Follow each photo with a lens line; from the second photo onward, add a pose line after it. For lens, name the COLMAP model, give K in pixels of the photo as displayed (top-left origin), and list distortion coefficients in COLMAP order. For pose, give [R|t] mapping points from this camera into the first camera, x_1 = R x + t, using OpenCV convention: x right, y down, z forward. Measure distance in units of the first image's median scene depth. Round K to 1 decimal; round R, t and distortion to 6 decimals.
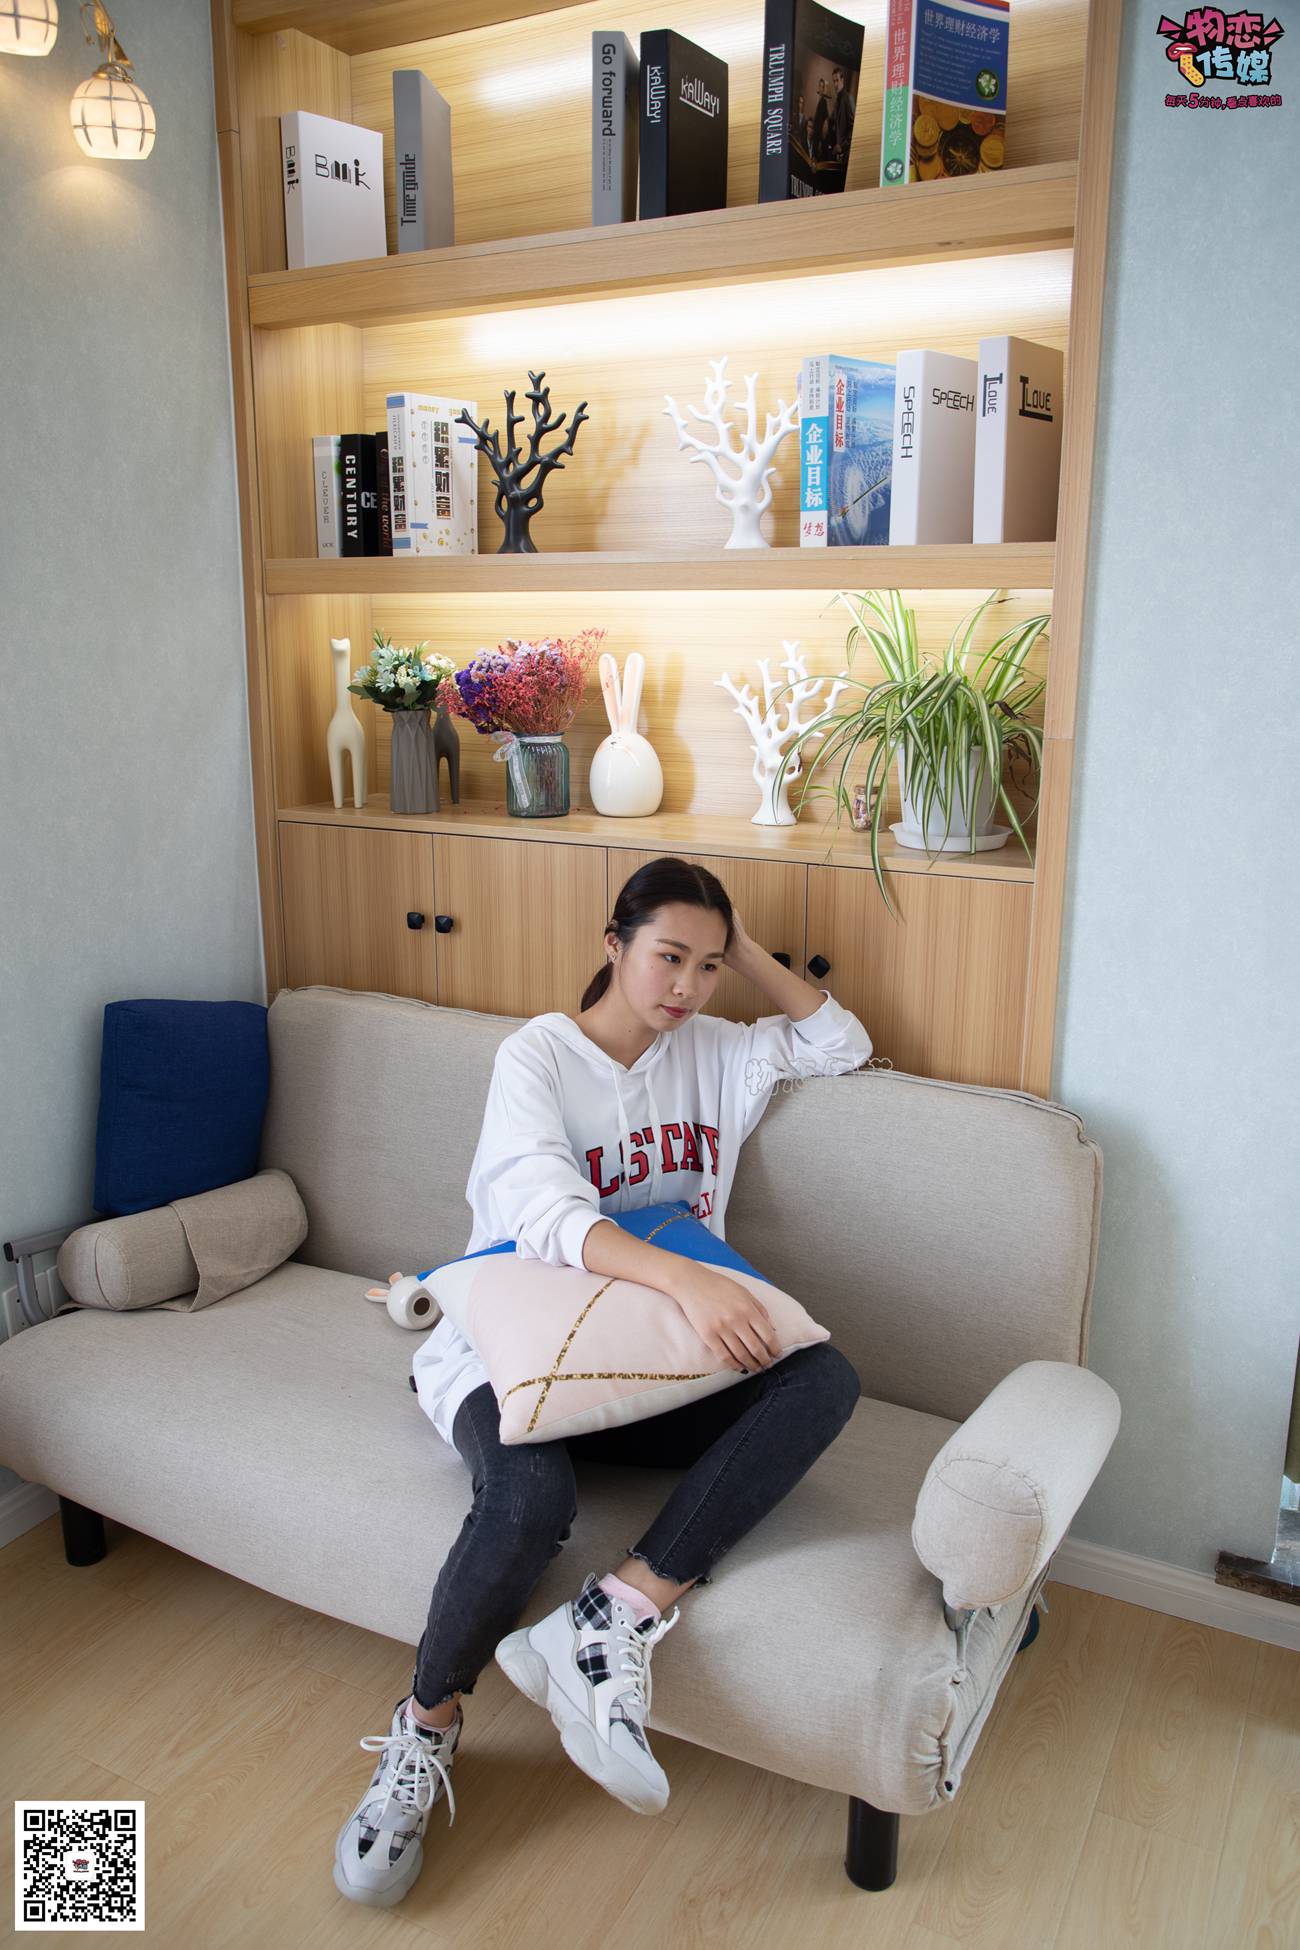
lens RADIAL K [[1514.7, 0, 644.3], [0, 1514.7, 985.5], [0, 0, 1]] dist [-0.045916, 0.071013]
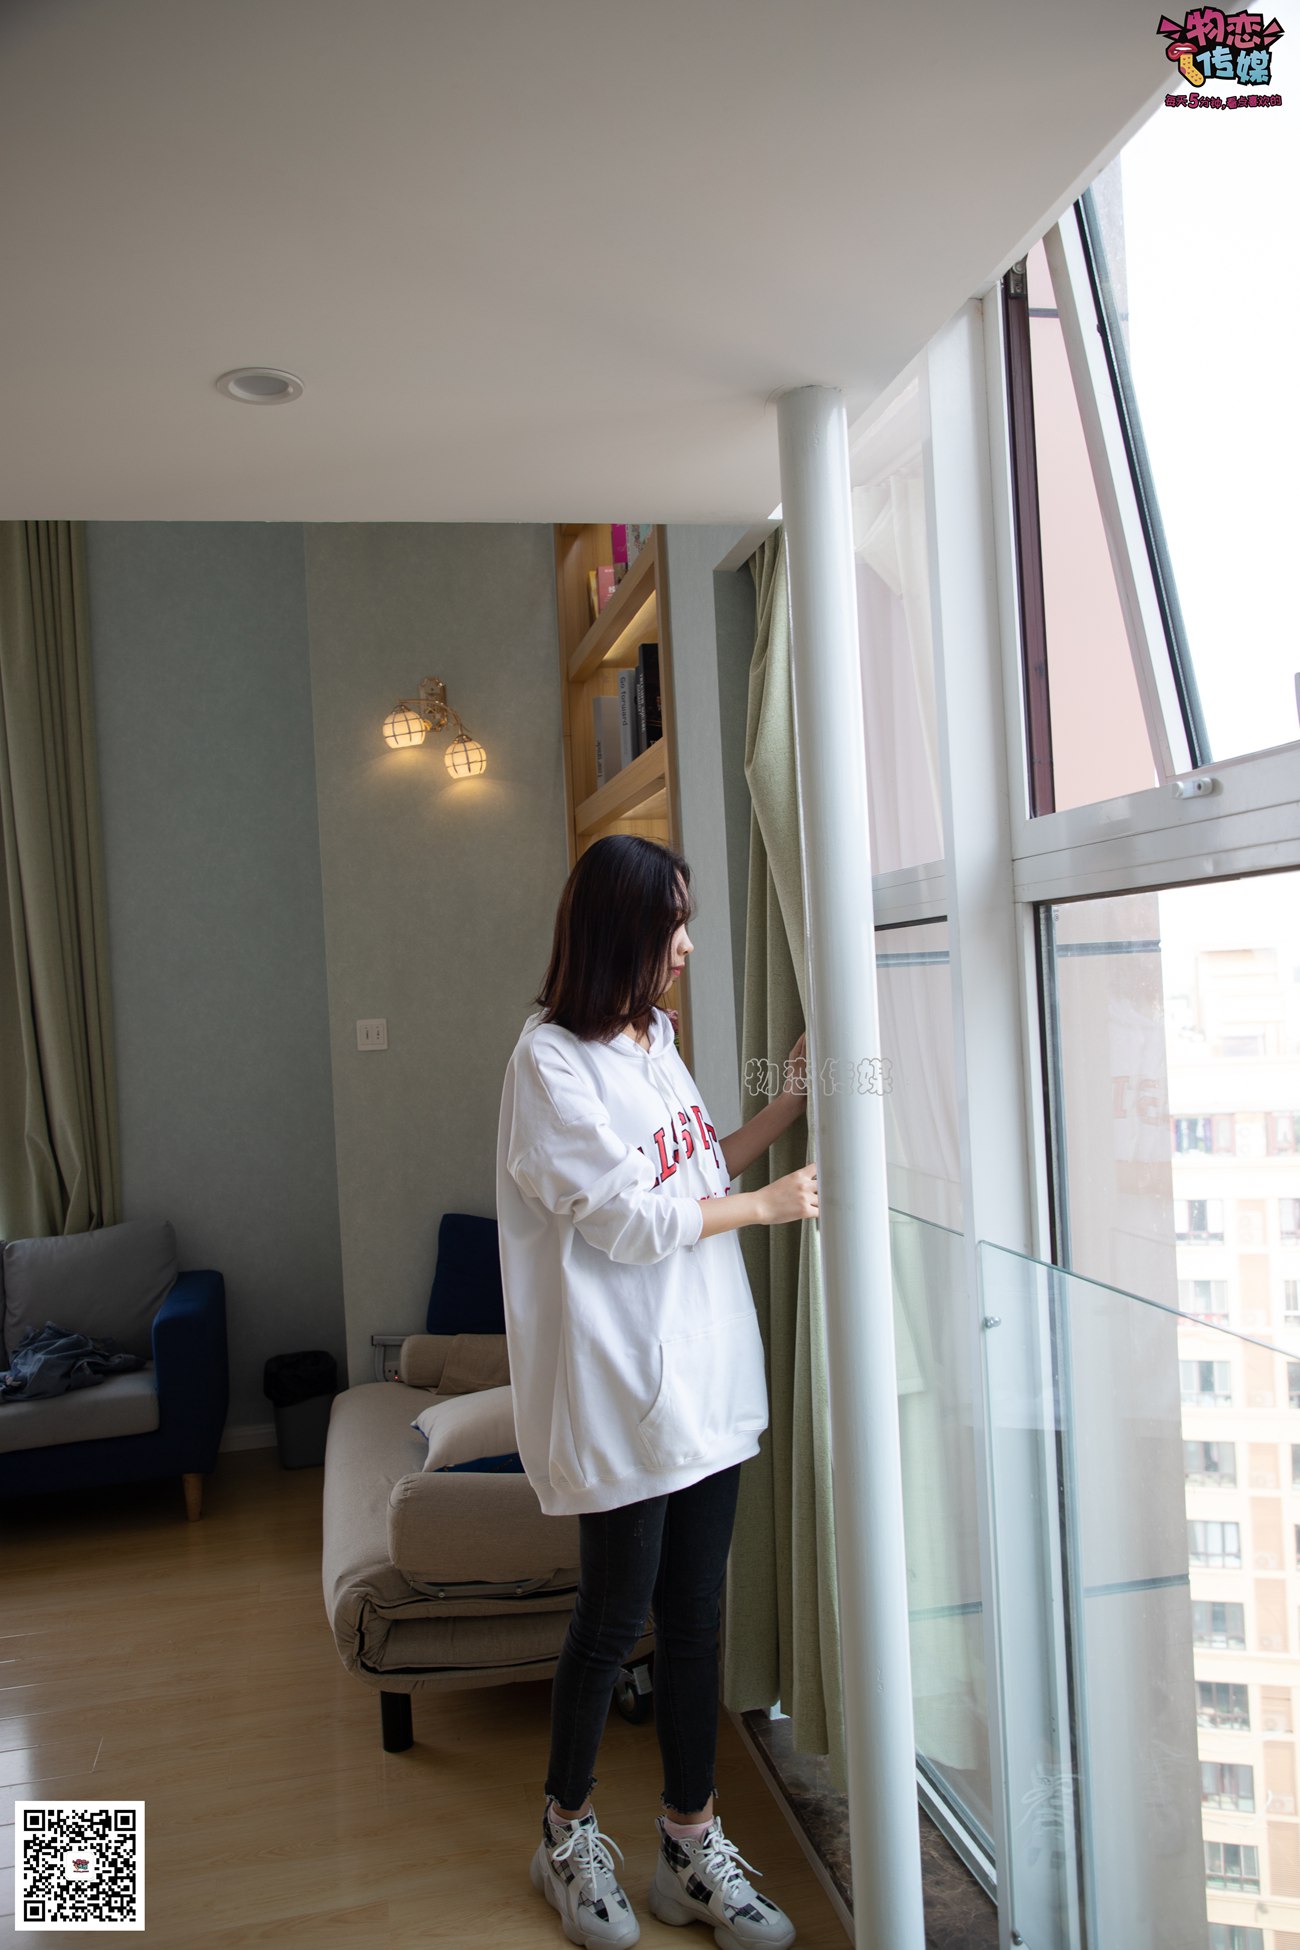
lens RADIAL K [[1514.7, 0, 644.3], [0, 1514.7, 985.5], [0, 0, 1]] dist [-0.045916, 0.071013]
pose [[0.642818, -0.033433, -0.765289, 1.126416], [-0.129048, 0.980042, -0.151210, -0.013539], [0.755071, 0.195960, 0.625674, -0.004610]]
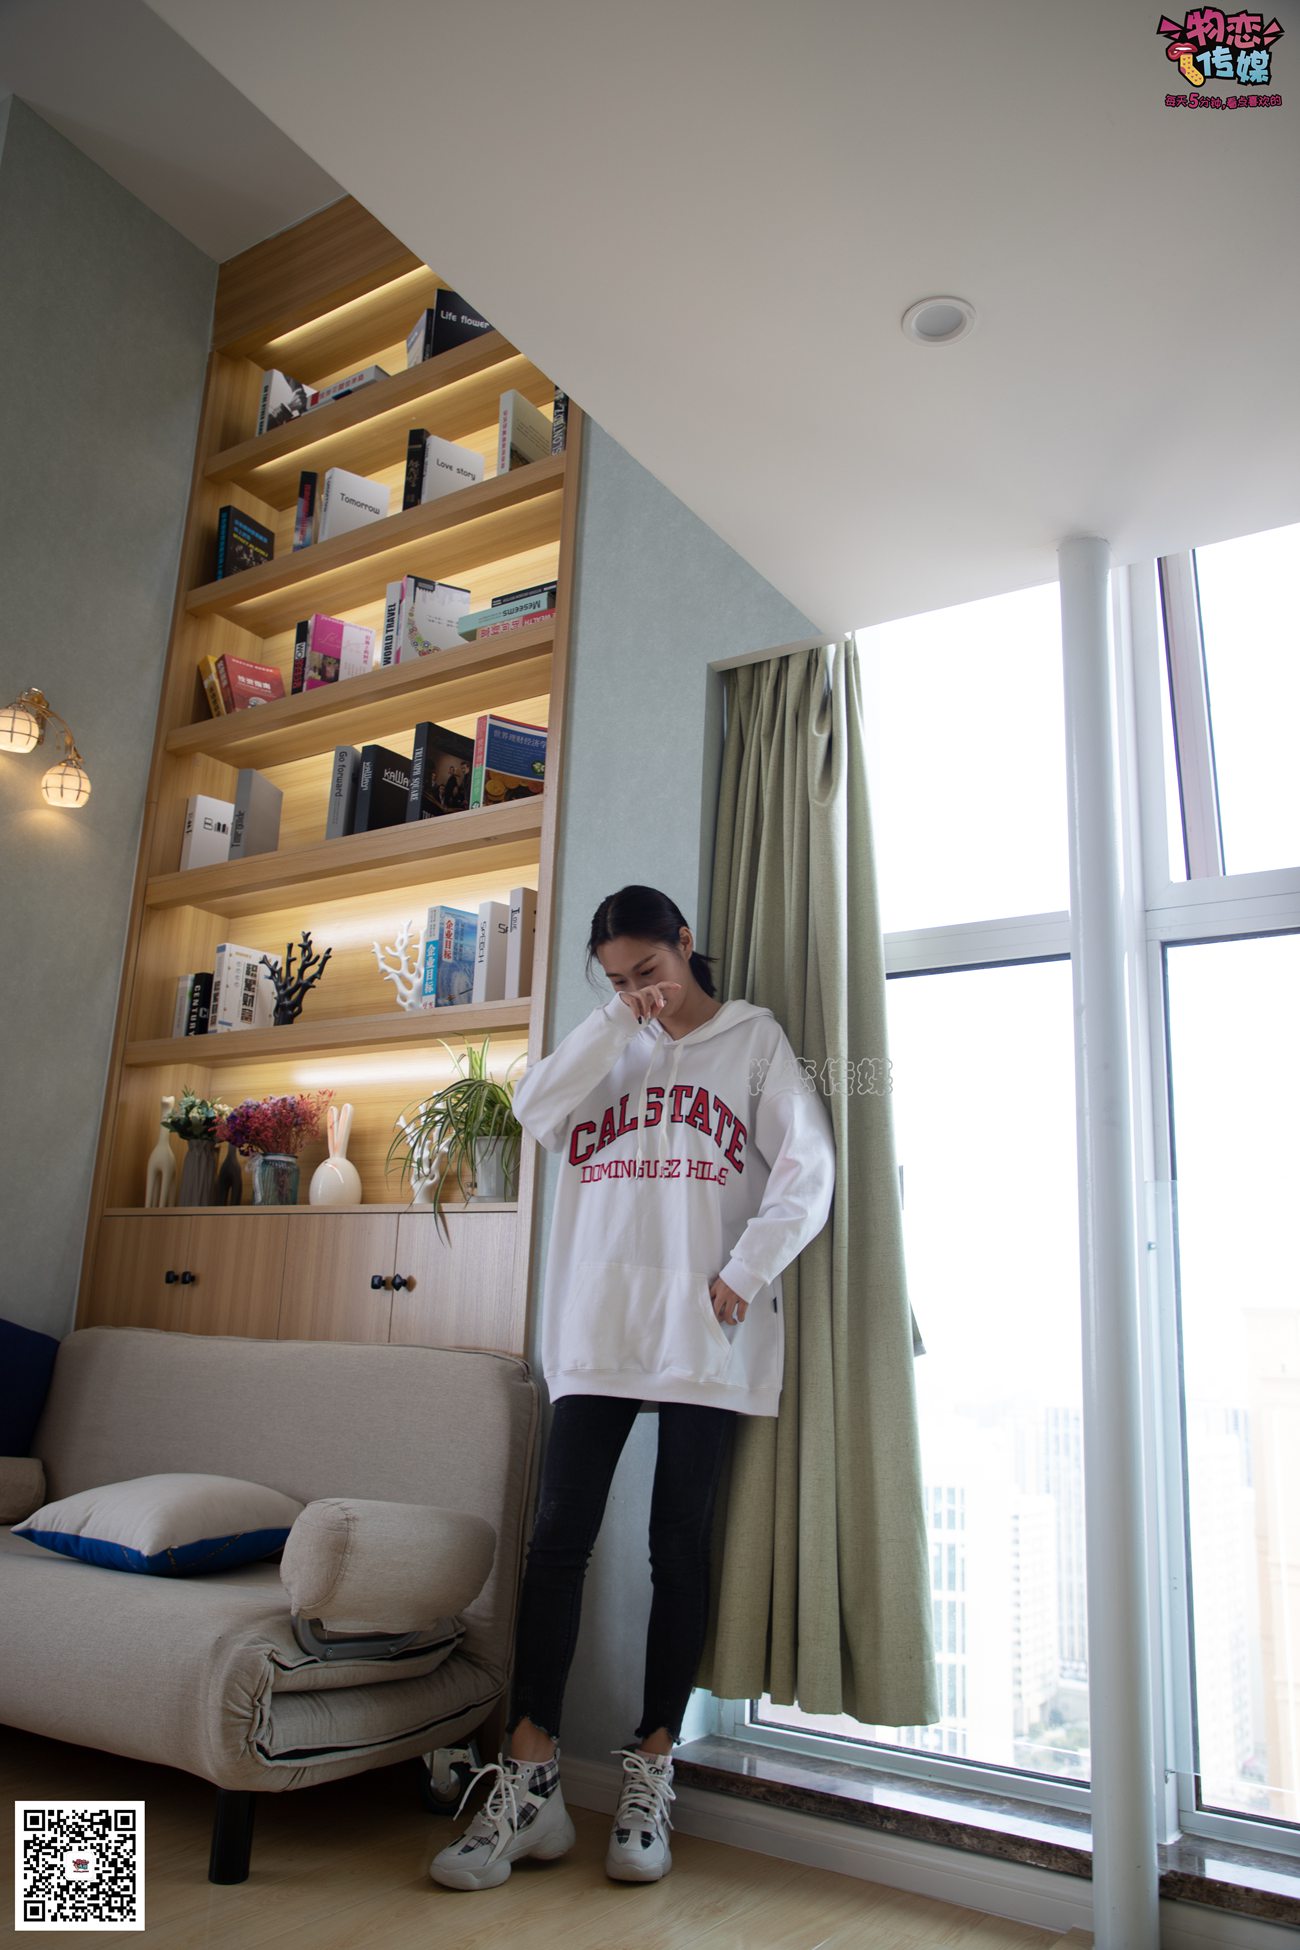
lens RADIAL K [[1460.6, 0, 635.1], [0, 1460.6, 974.8], [0, 0, 1]] dist [-0.046694, 0.050267]
pose [[0.994882, 0.020910, -0.098861, 0.416518], [-0.064736, 0.883107, -0.464684, 0.316234], [0.077588, 0.468705, 0.879940, -0.295247]]
